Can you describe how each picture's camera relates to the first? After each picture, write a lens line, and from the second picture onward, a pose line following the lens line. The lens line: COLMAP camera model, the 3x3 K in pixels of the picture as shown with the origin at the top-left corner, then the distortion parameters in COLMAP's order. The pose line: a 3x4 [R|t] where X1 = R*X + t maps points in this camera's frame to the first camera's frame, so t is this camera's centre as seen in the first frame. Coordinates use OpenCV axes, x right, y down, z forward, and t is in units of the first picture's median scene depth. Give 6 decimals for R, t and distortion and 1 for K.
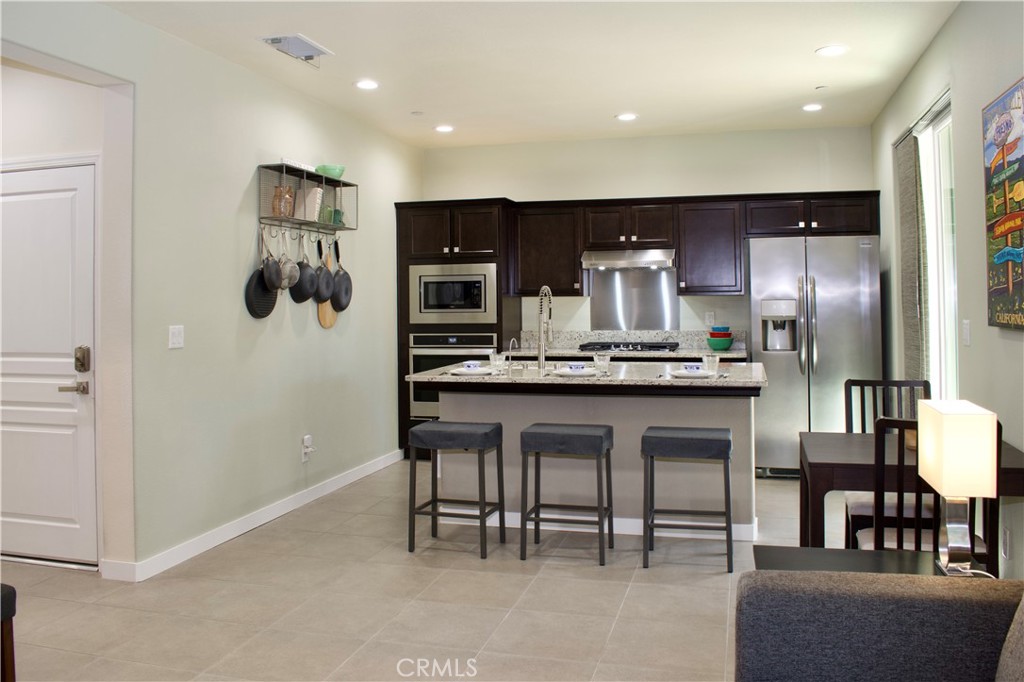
lens RADIAL K [[807.7, 0, 512.0], [0, 807.7, 341.0], [0, 0, 1]] dist [-0.091162, -0.000492]
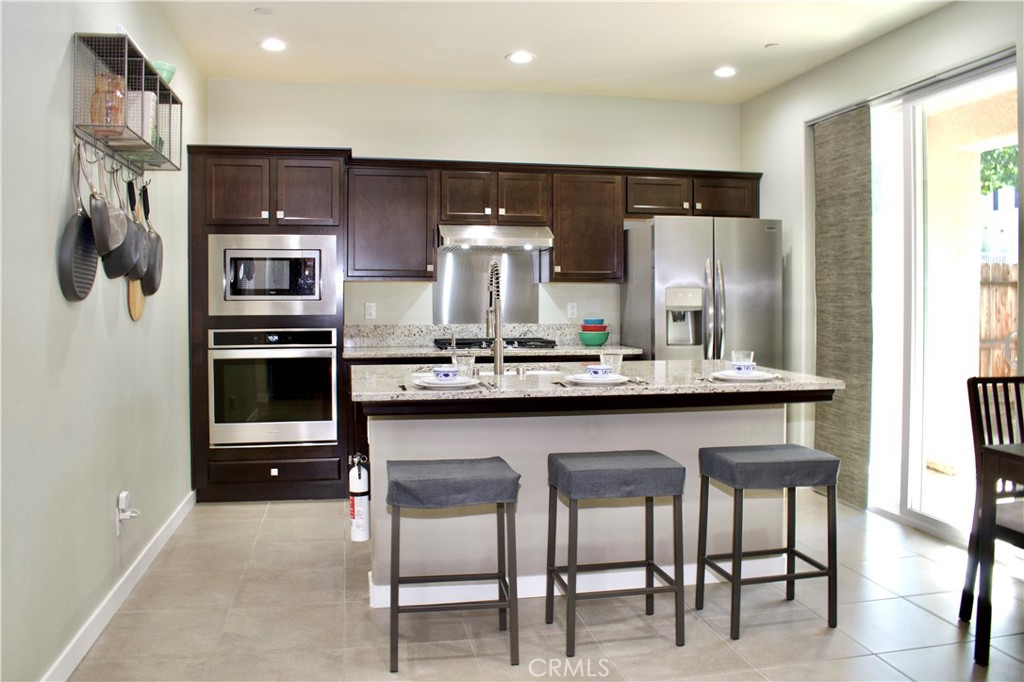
lens RADIAL K [[807.7, 0, 512.0], [0, 807.7, 341.0], [0, 0, 1]] dist [-0.091162, -0.000492]
pose [[0.904594, -0.011969, 0.426106, -0.193710], [0.011128, 0.999928, 0.004464, 0.000971], [-0.426129, 0.000703, 0.904662, 0.255983]]
